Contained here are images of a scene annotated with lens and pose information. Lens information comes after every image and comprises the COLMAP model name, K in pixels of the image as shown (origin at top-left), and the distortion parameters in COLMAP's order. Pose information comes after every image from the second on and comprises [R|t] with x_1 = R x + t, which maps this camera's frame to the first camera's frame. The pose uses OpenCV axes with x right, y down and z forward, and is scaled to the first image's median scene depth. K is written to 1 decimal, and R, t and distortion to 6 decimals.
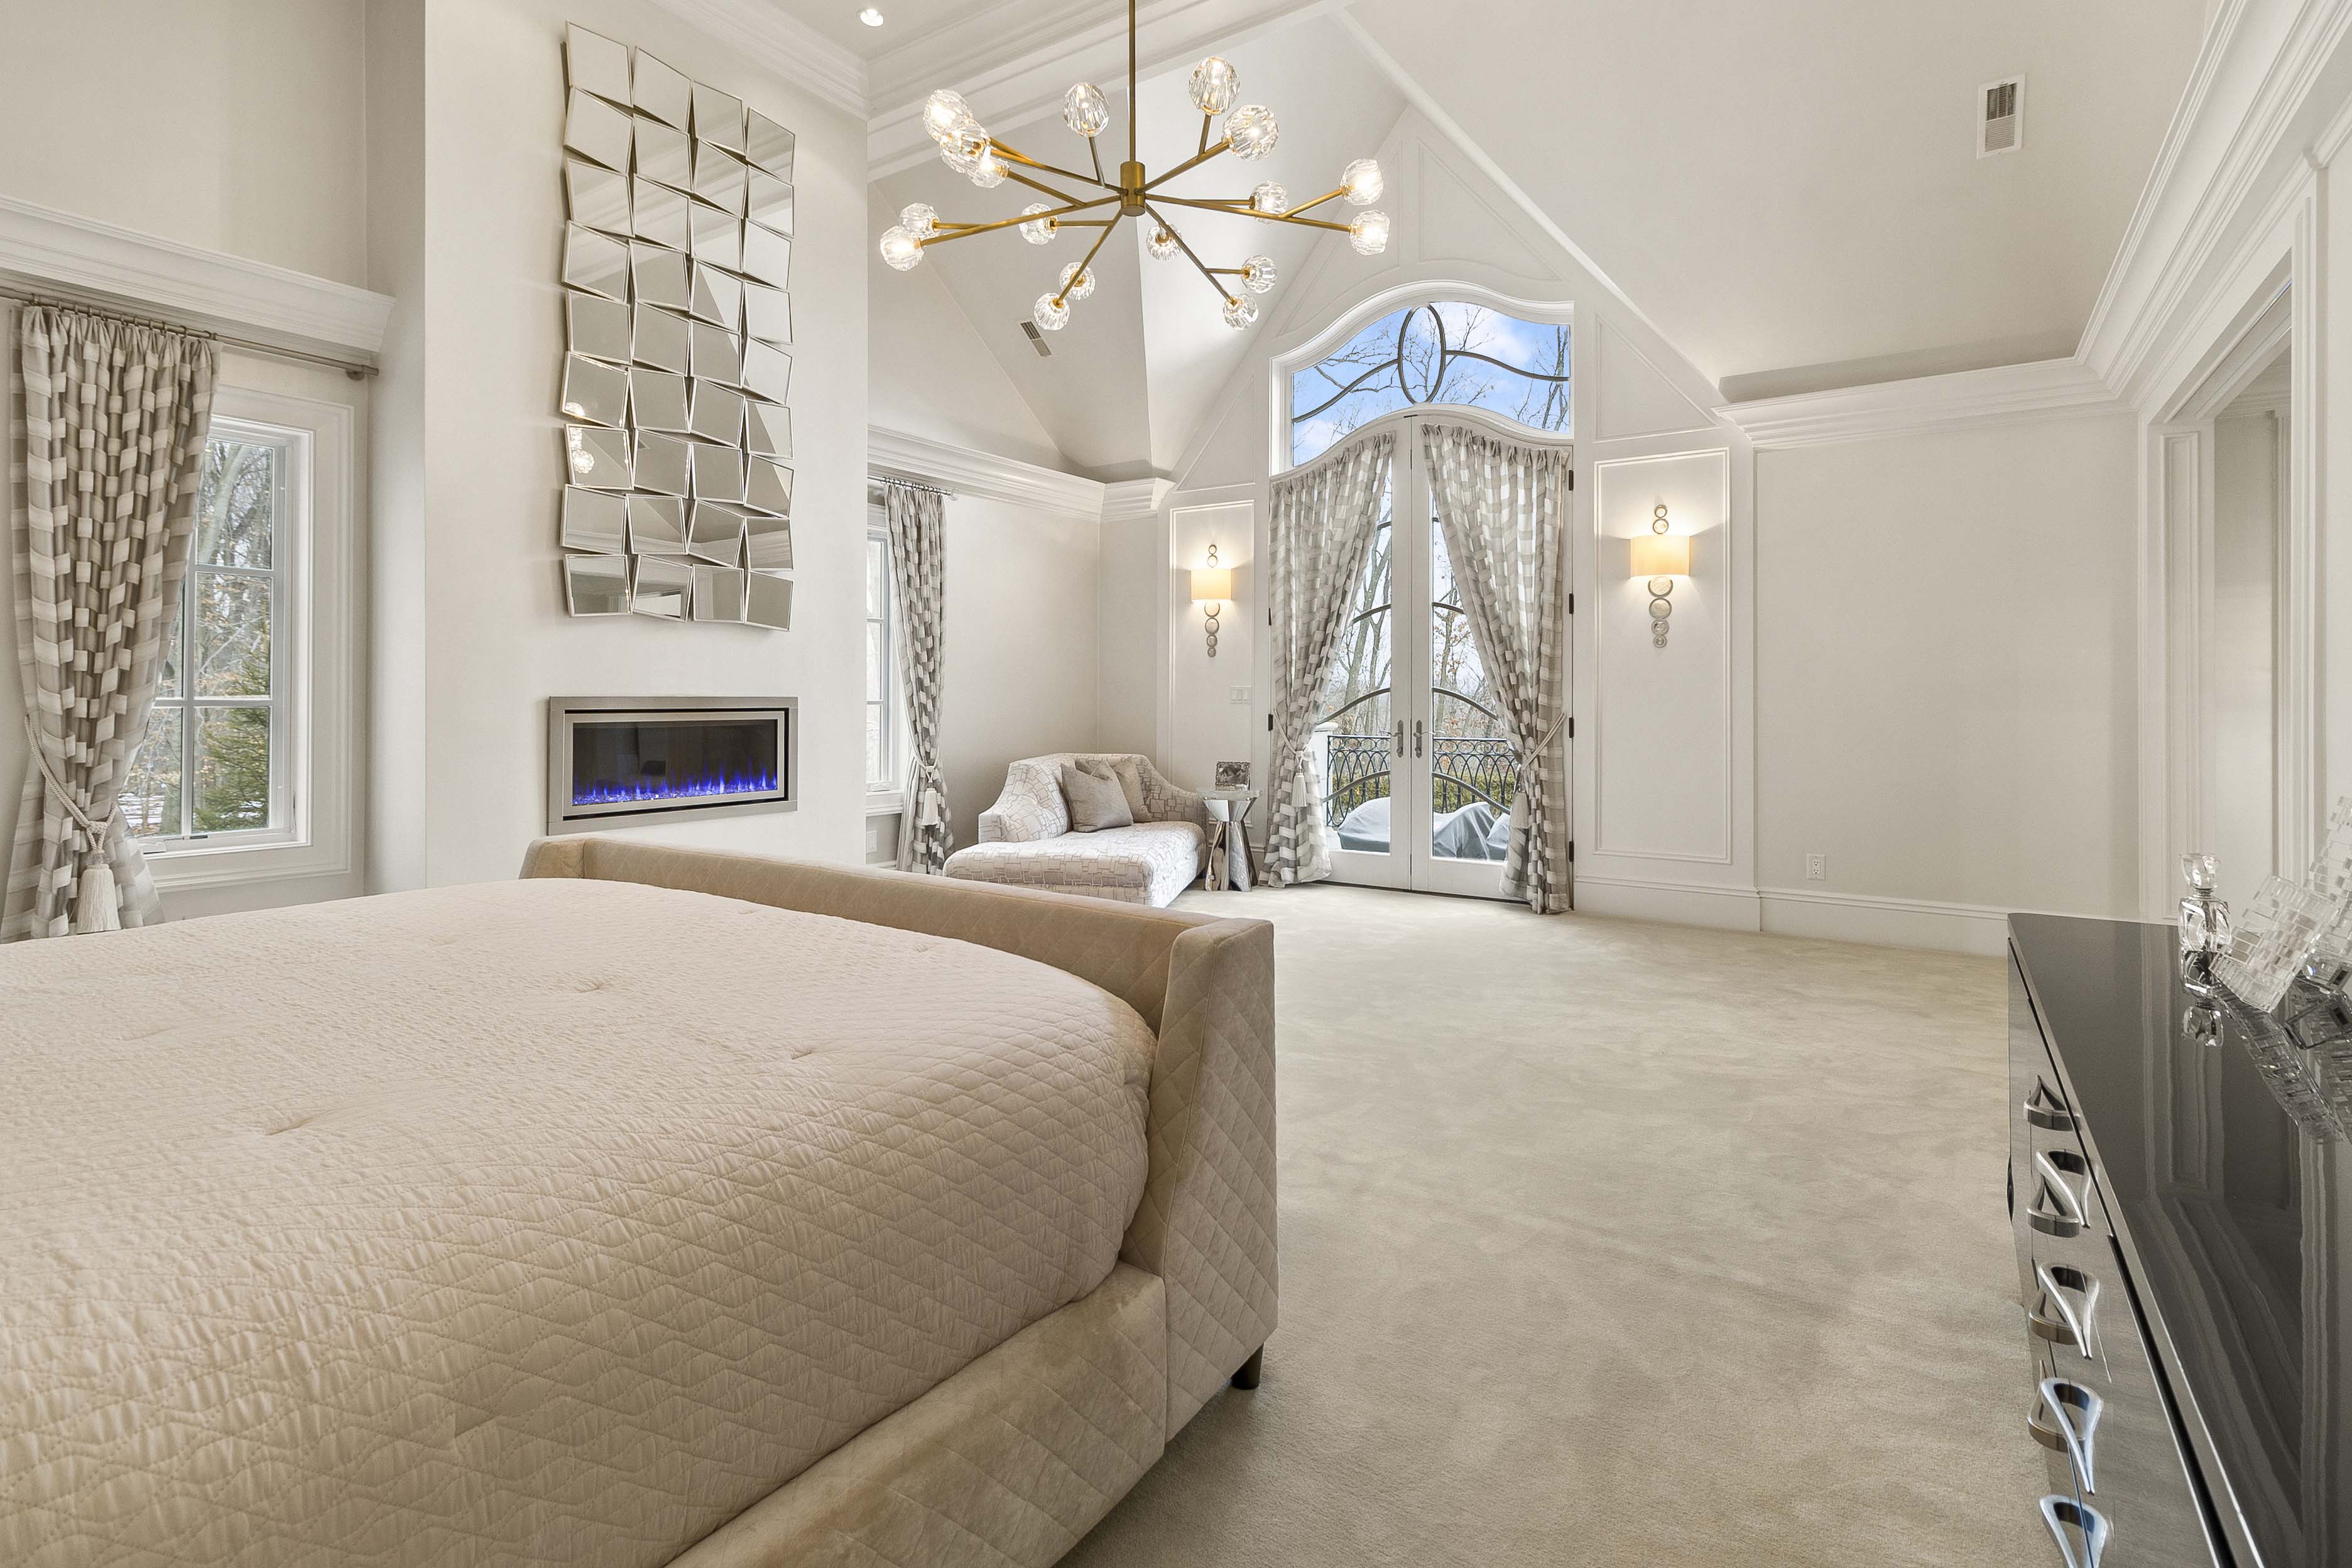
lens RADIAL K [[1106.4, 0, 1182.8], [0, 1106.4, 674.3], [0, 0, 1]] dist [-0.000898, -0.000106]
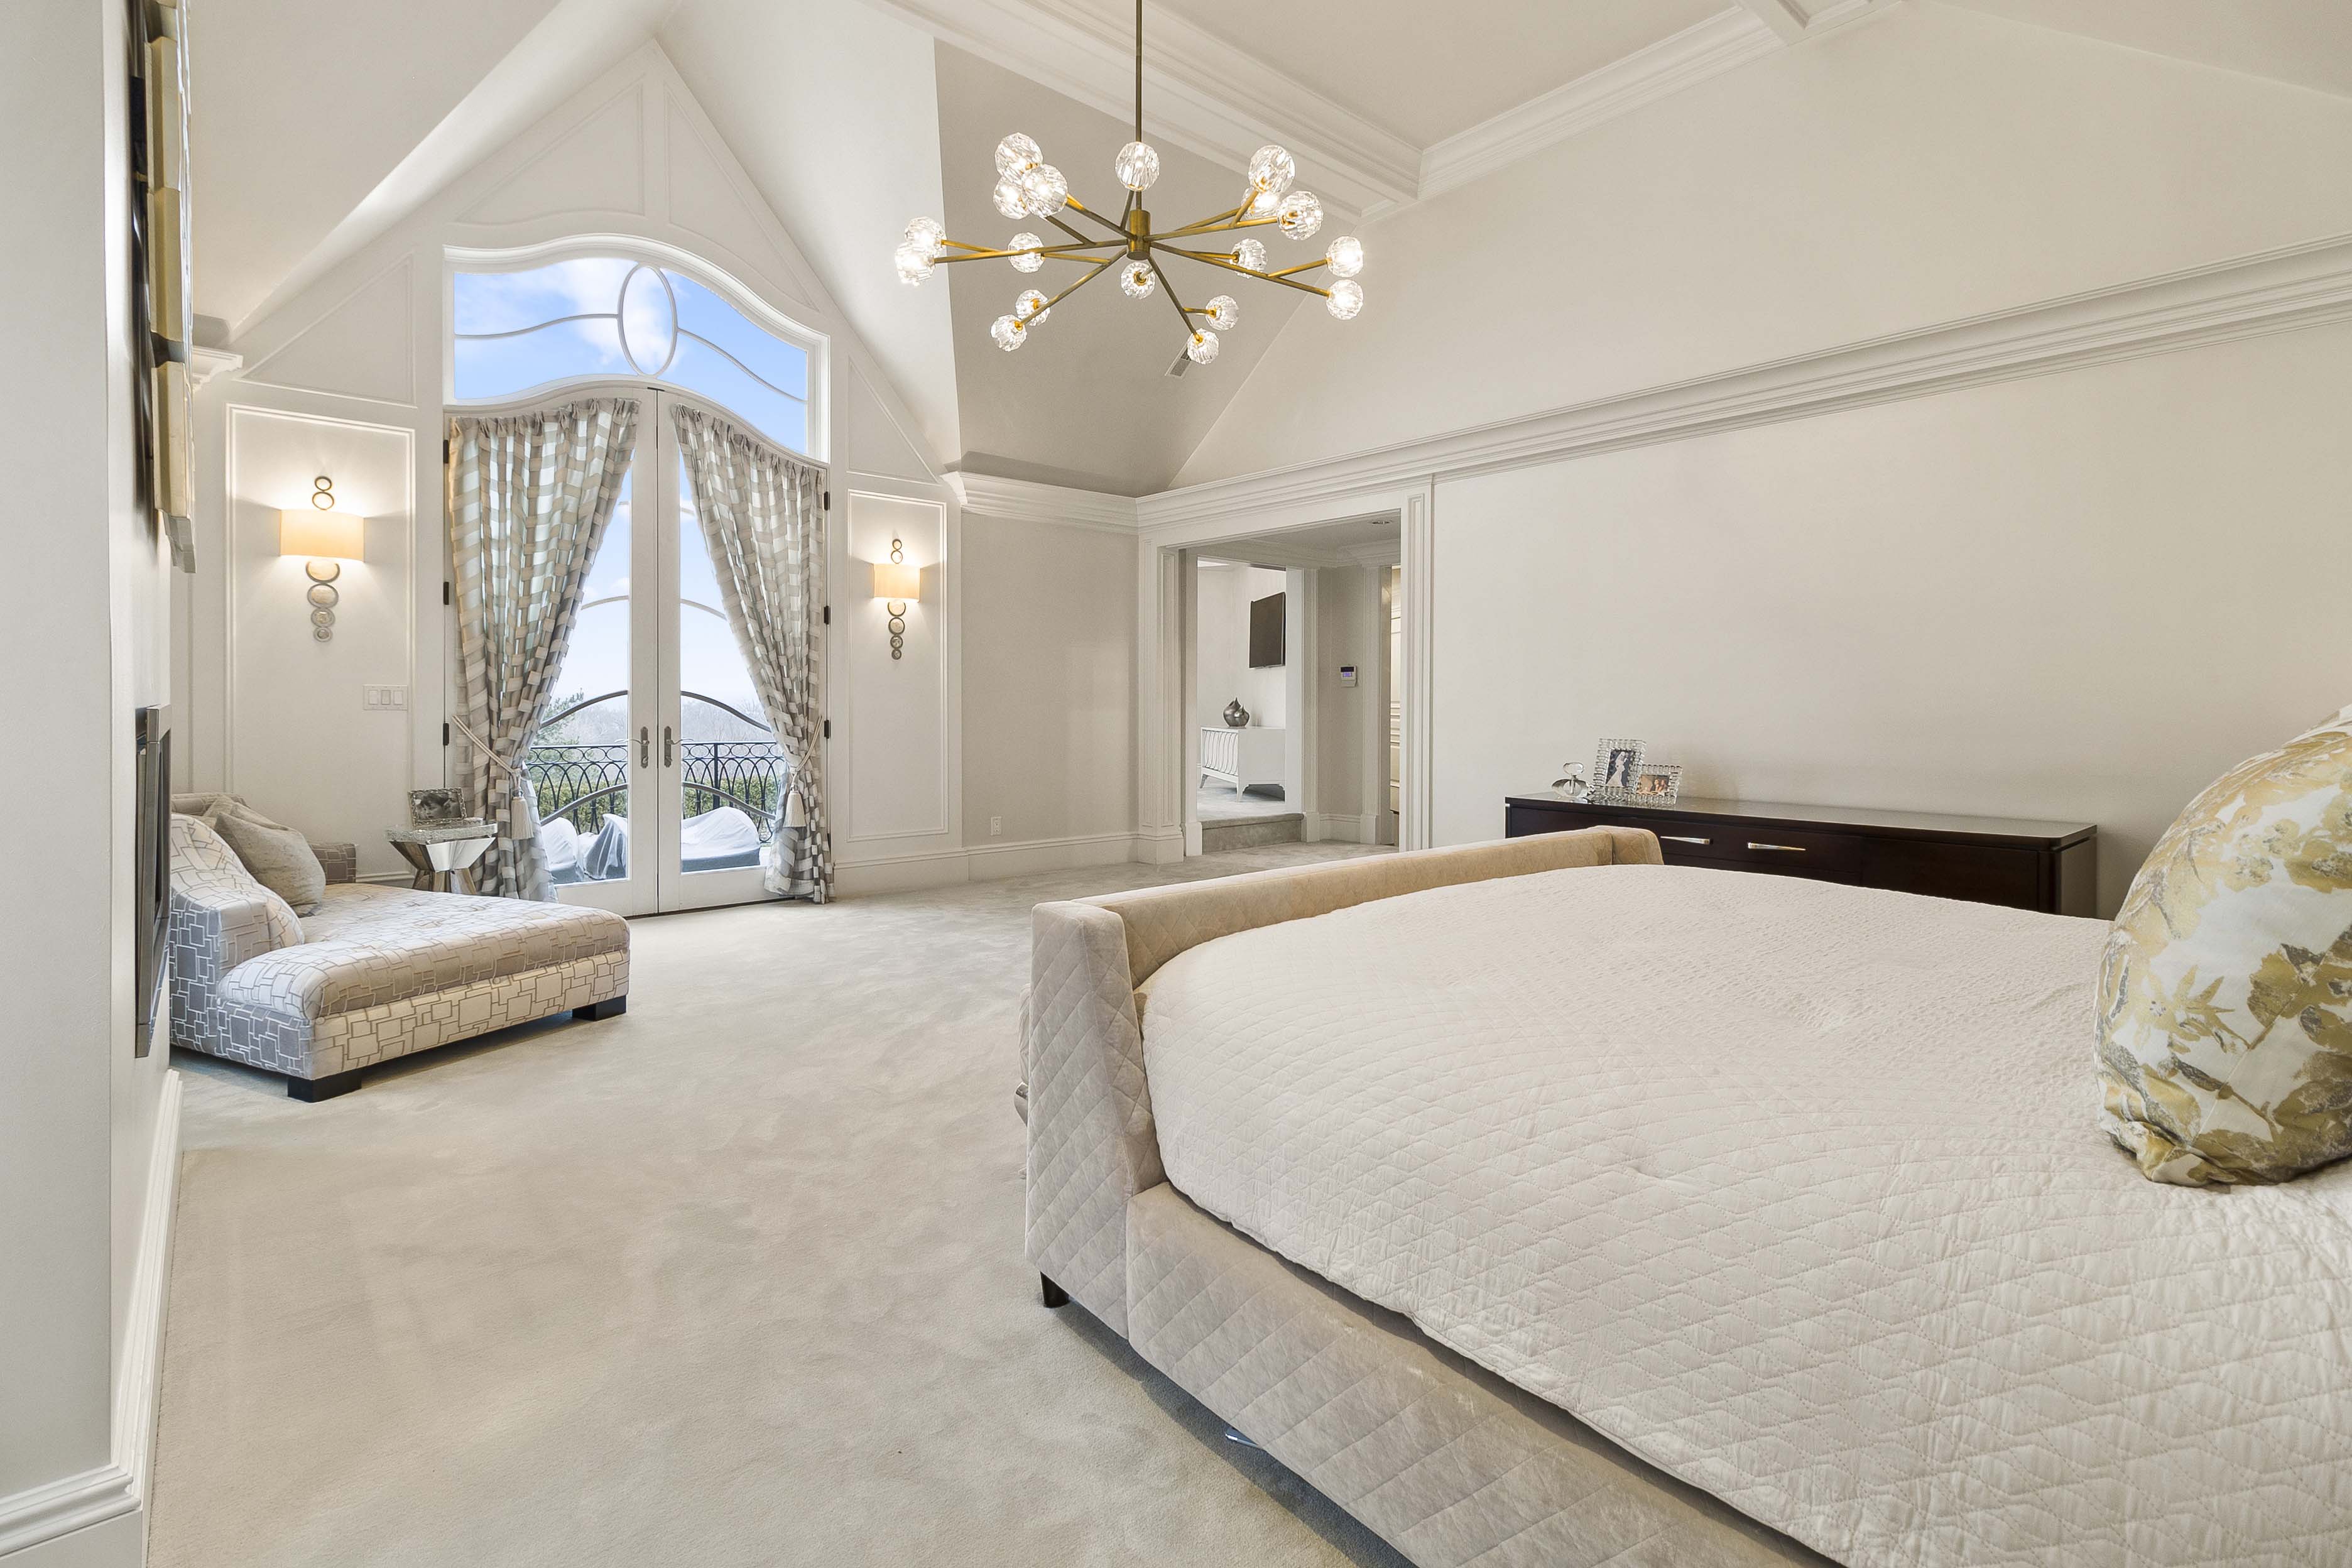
lens RADIAL K [[1099.0, 0, 1179.1], [0, 1099.0, 705.0], [0, 0, 1]] dist [0.000883, 0.000026]
pose [[0.255624, -0.003499, 0.966770, -0.566769], [-0.021213, 0.999732, 0.009227, 0.006633], [-0.966544, -0.022867, 0.255481, 0.363073]]
